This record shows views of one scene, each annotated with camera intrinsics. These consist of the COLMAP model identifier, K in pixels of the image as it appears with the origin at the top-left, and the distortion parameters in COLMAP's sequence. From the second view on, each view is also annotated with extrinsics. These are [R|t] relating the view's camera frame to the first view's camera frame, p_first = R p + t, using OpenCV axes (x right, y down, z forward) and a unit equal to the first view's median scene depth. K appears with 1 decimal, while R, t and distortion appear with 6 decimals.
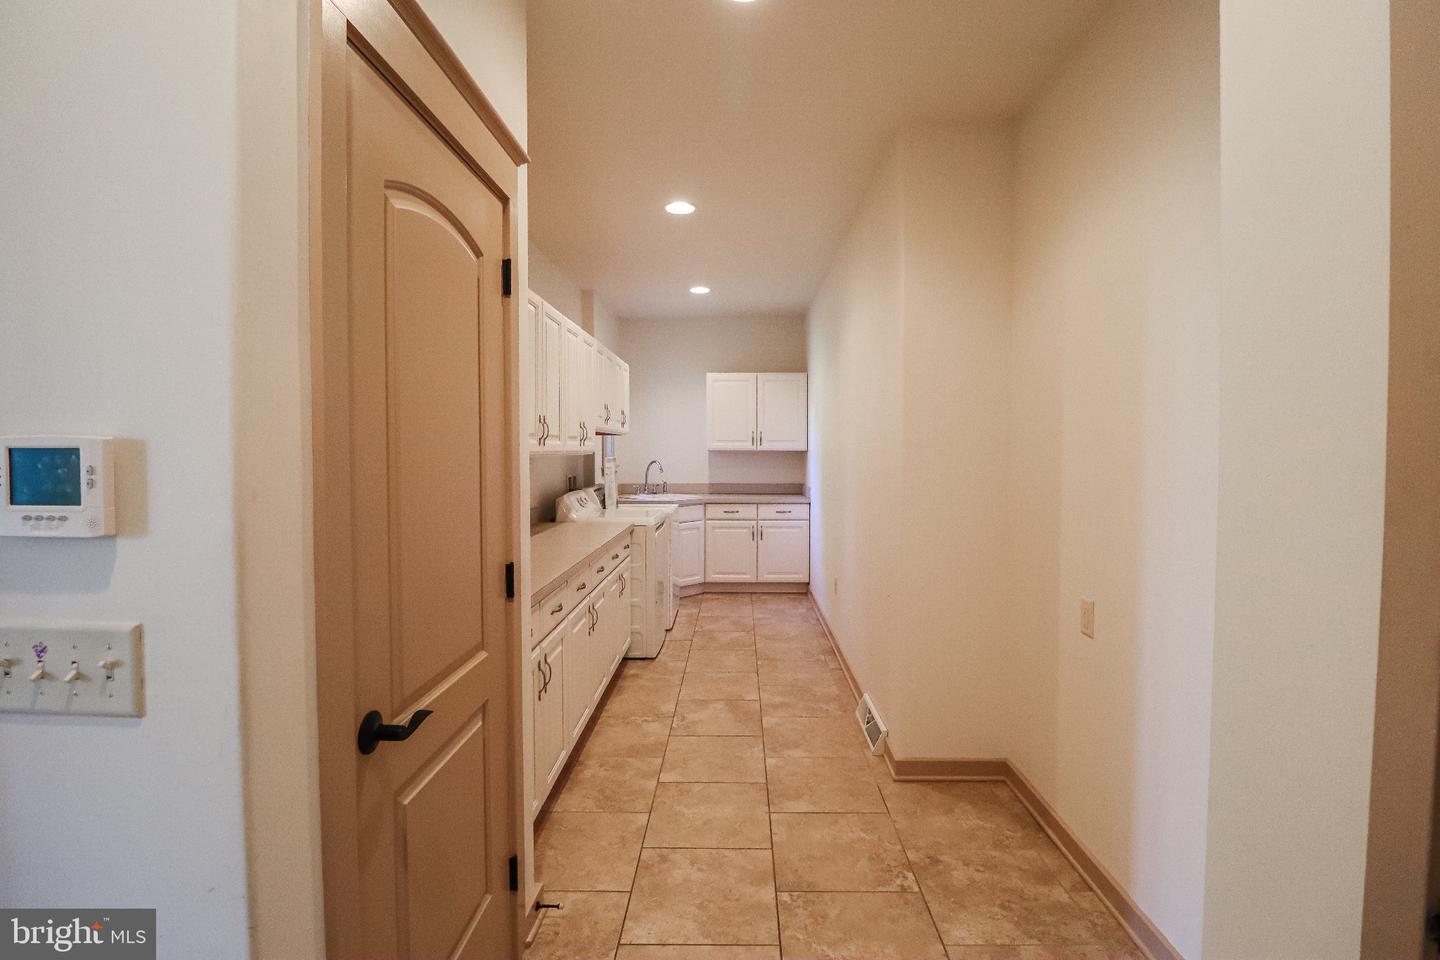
lens RADIAL K [[667.6, 0, 725.8], [0, 667.6, 471.7], [0, 0, 1]] dist [0.002337, -0.014148]
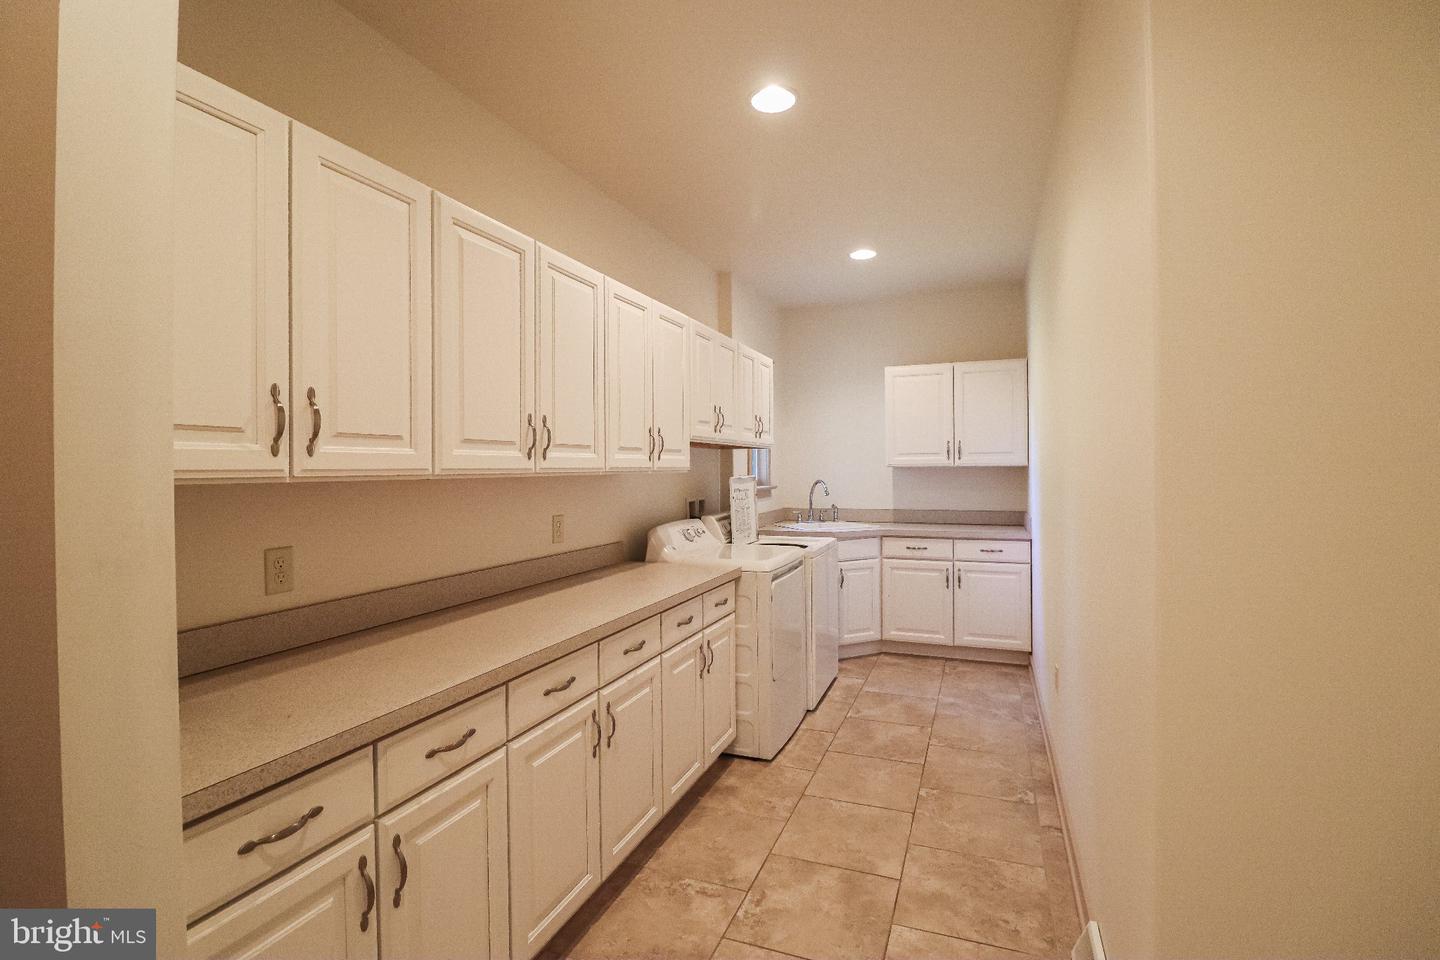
lens RADIAL K [[667.6, 0, 725.8], [0, 667.6, 471.7], [0, 0, 1]] dist [0.002337, -0.014148]
pose [[0.938623, -0.006586, -0.344883, 0.071056], [-0.003309, 0.999600, -0.028094, -0.004493], [0.344930, 0.027511, 0.938225, 0.235514]]
